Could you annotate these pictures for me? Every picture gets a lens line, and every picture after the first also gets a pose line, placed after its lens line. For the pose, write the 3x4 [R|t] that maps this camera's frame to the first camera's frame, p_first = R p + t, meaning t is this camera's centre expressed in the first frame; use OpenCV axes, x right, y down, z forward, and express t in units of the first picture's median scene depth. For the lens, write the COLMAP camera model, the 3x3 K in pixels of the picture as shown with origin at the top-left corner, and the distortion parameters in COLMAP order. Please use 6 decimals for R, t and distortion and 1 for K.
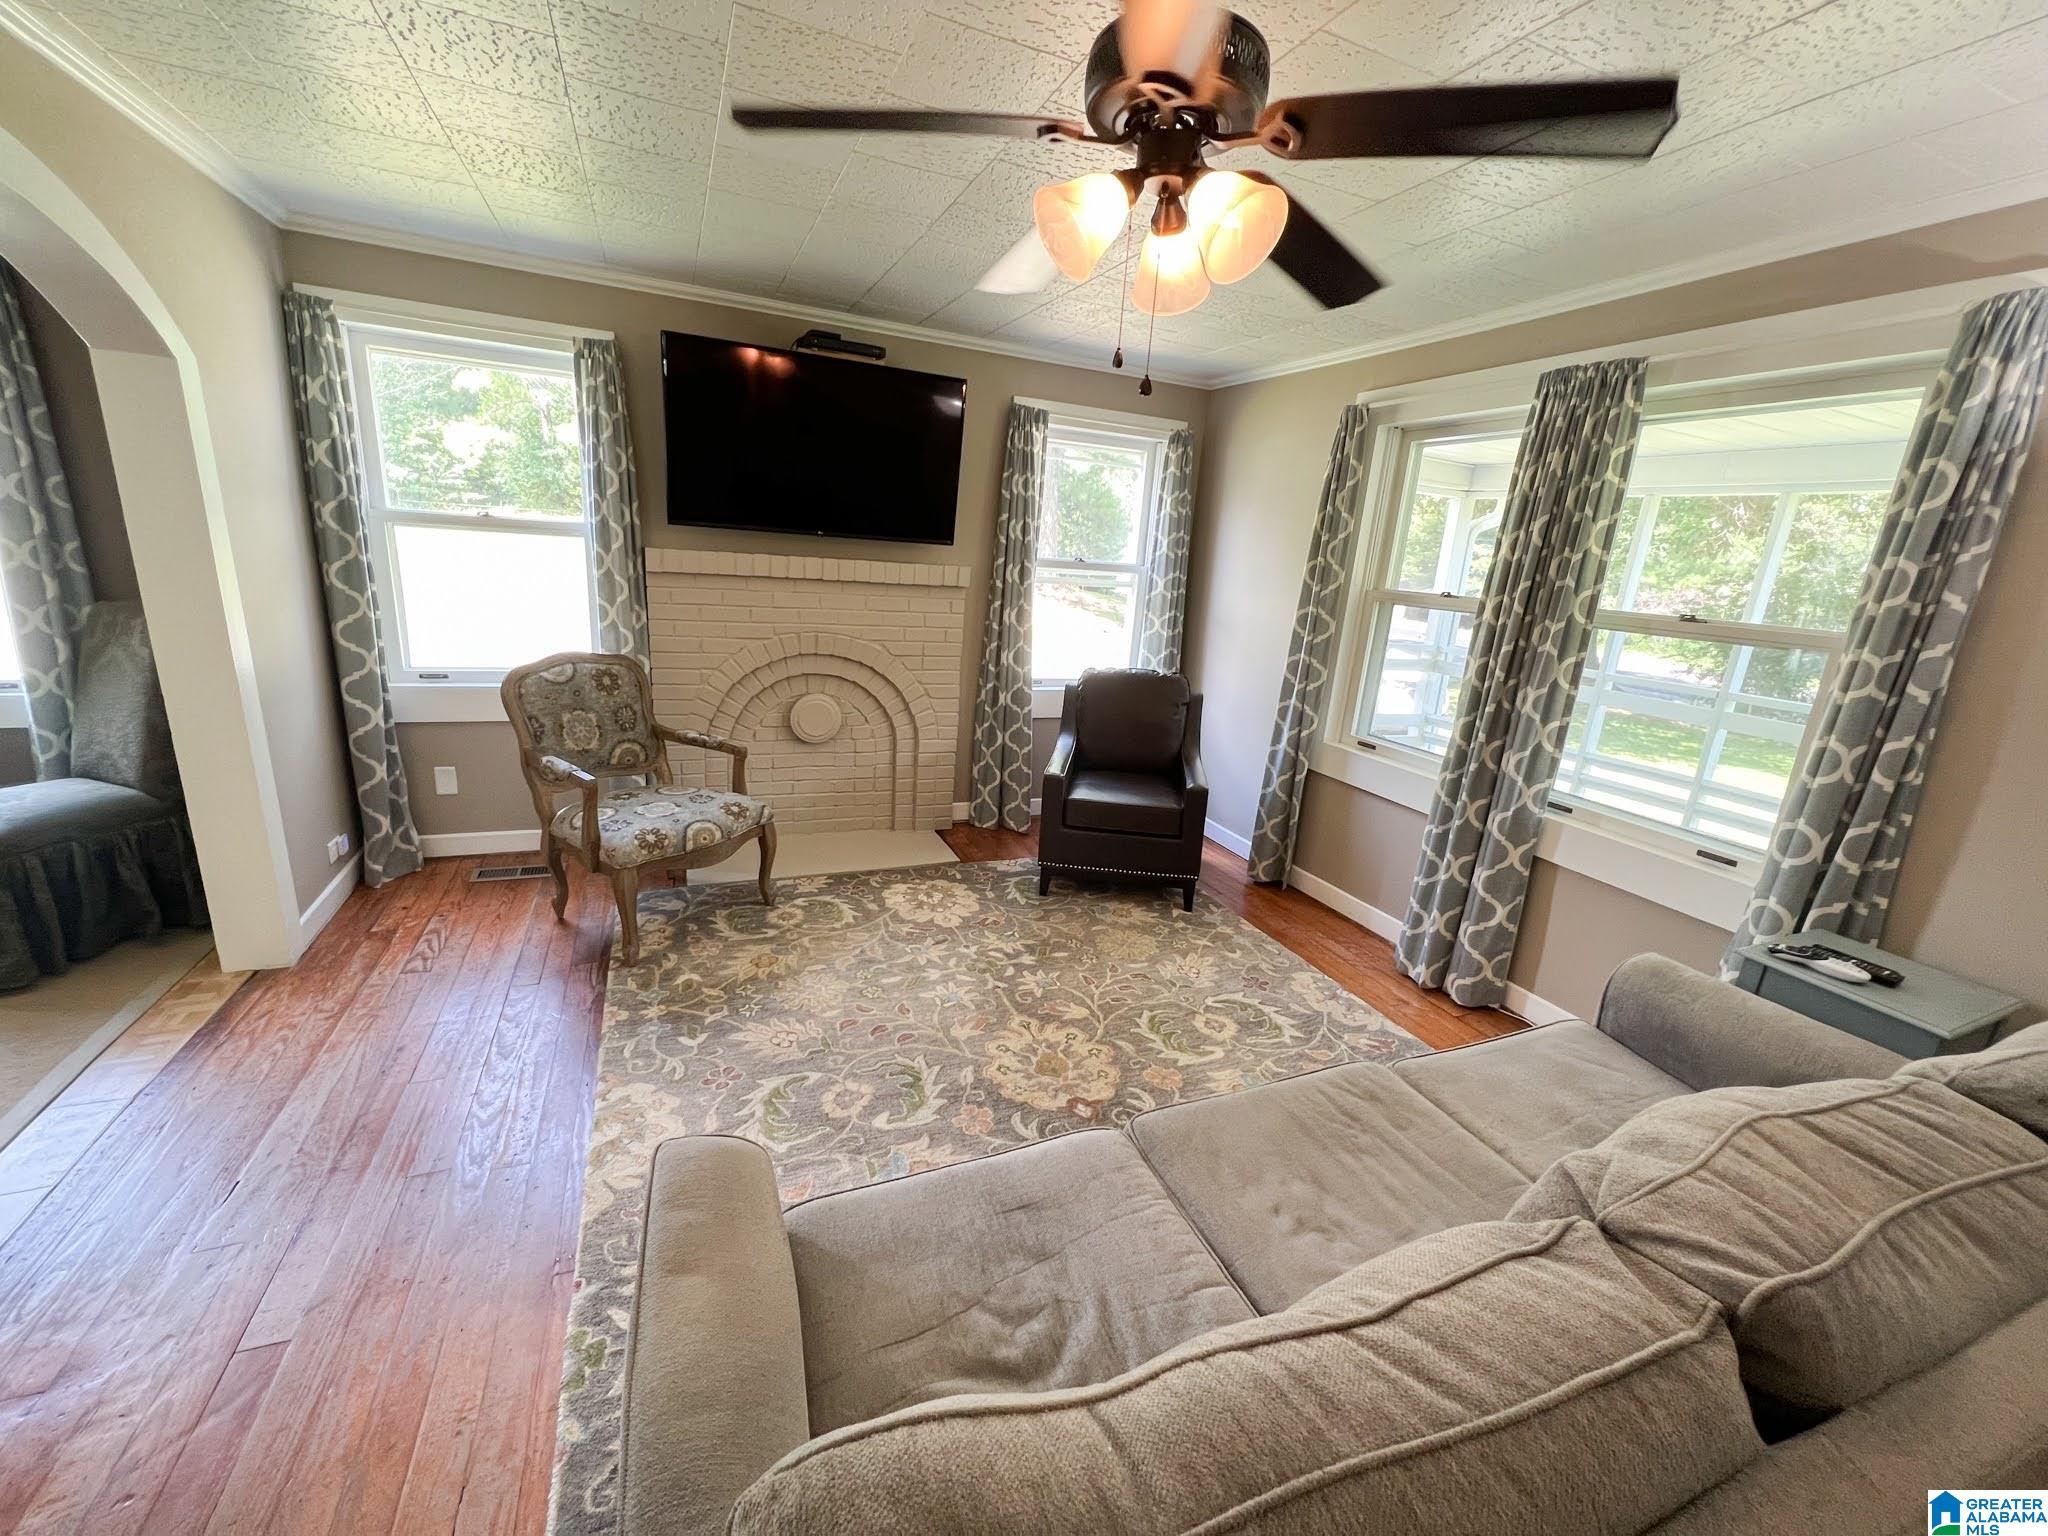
lens RADIAL K [[820.5, 0, 1028.3], [0, 820.5, 770.8], [0, 0, 1]] dist [-0.000860, 0.000623]
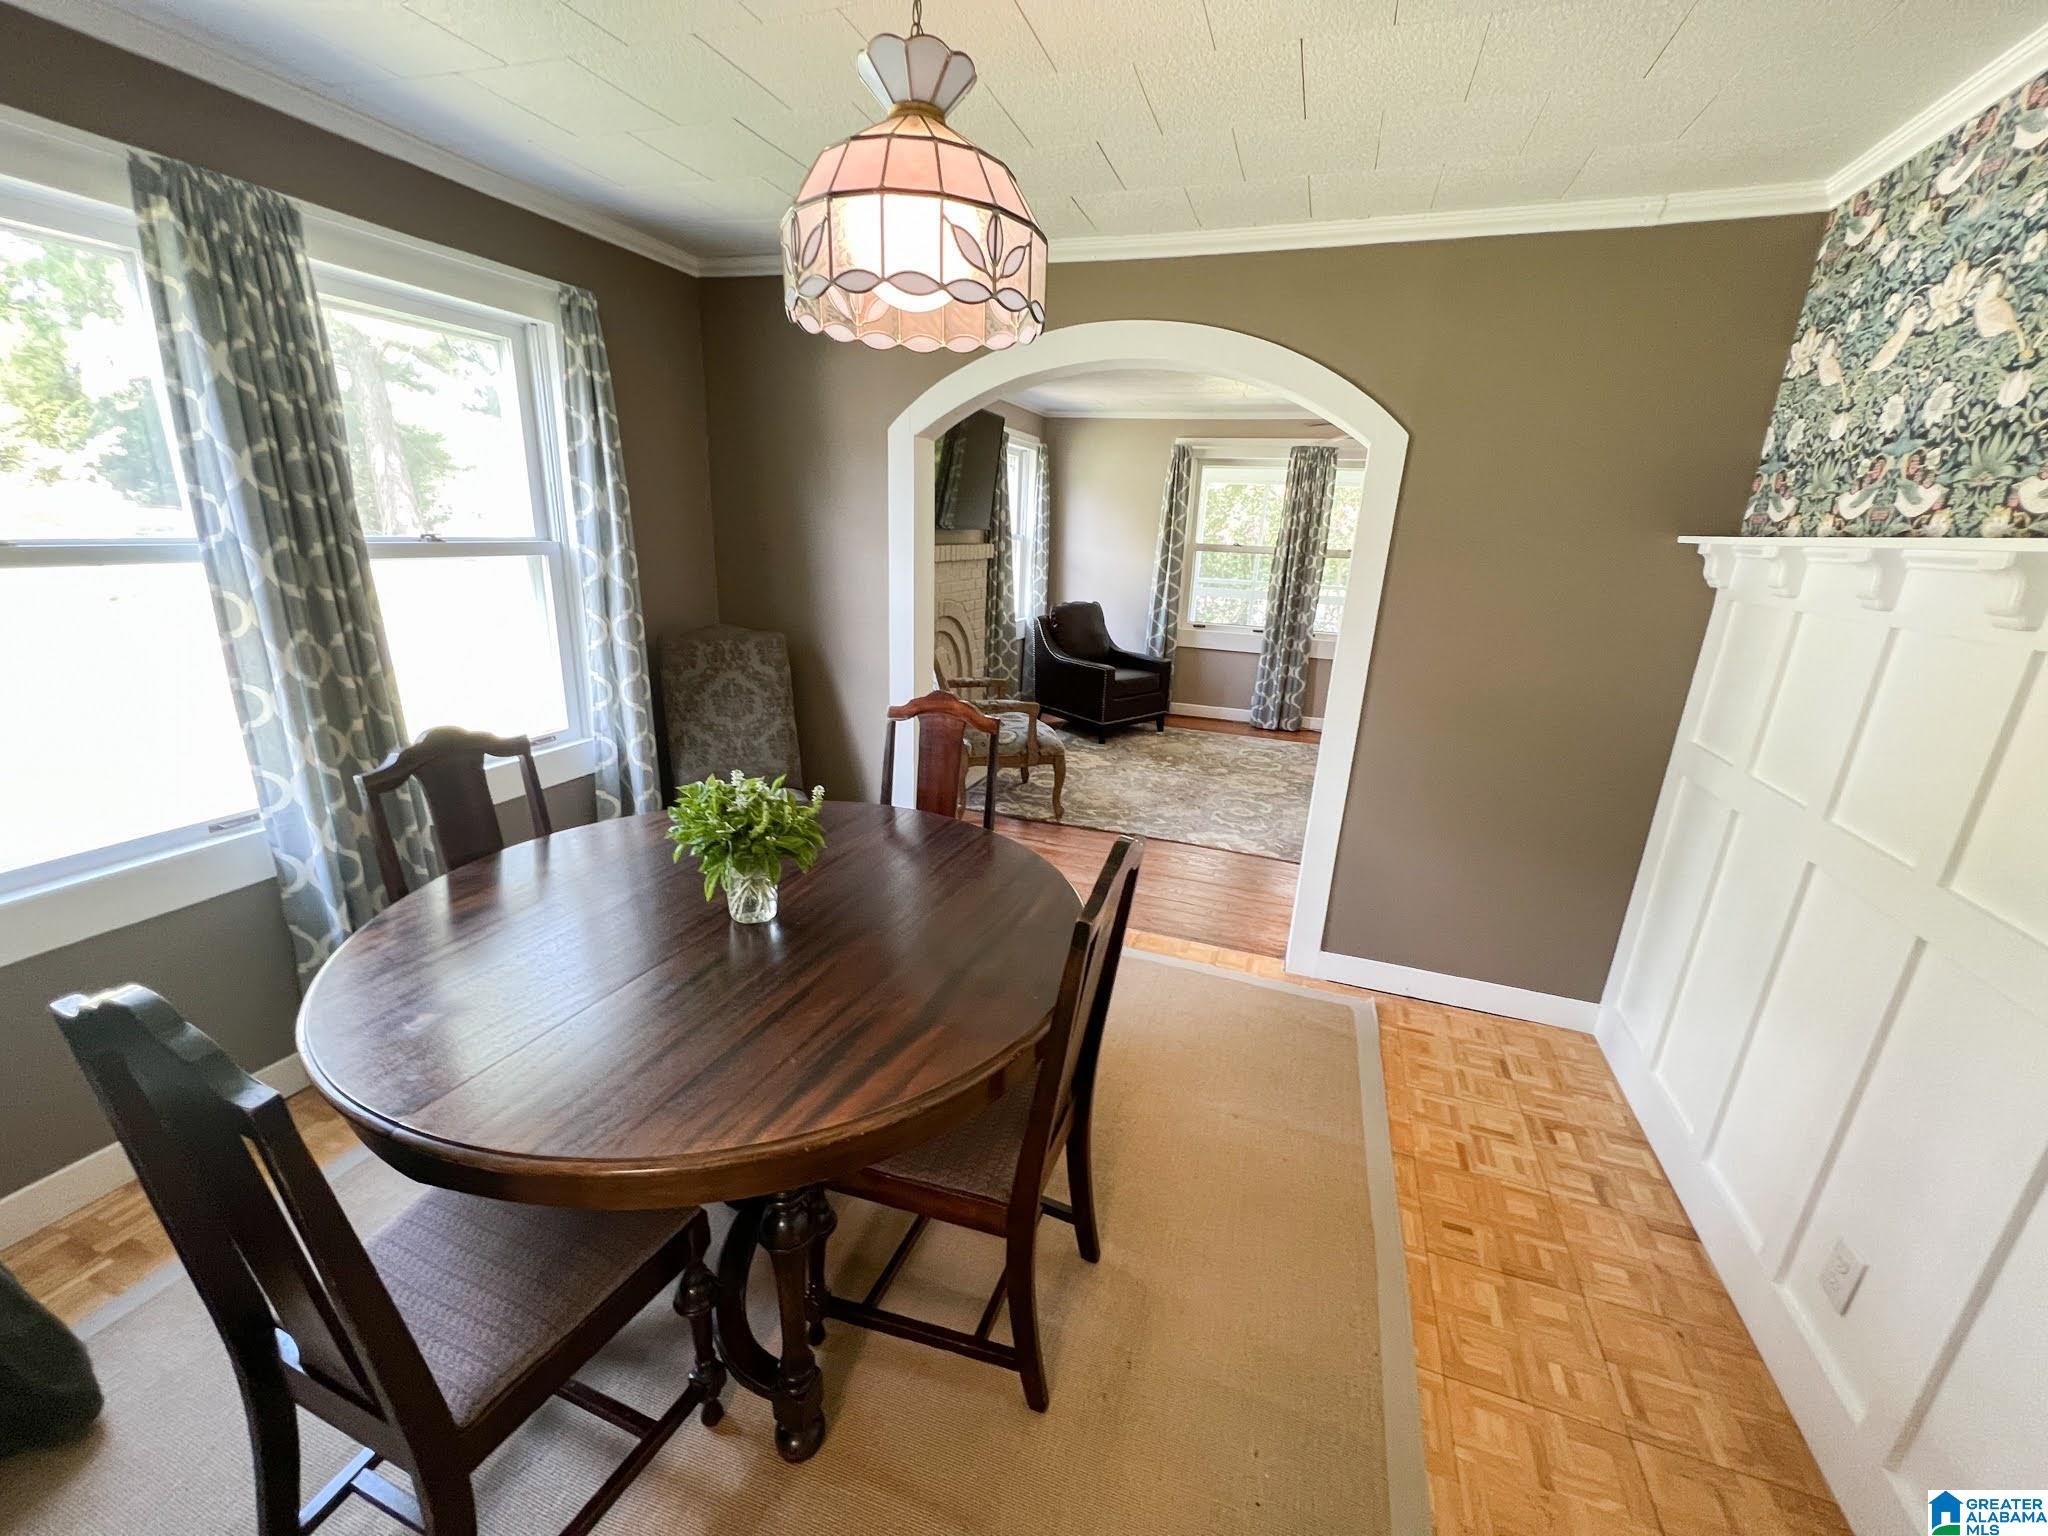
lens RADIAL K [[820.5, 0, 1028.3], [0, 820.5, 770.8], [0, 0, 1]] dist [-0.000860, 0.000623]
pose [[0.684595, -0.253722, 0.683341, -1.468440], [0.200499, 0.966850, 0.158120, -0.103133], [-0.700806, 0.028761, 0.712771, -0.080543]]
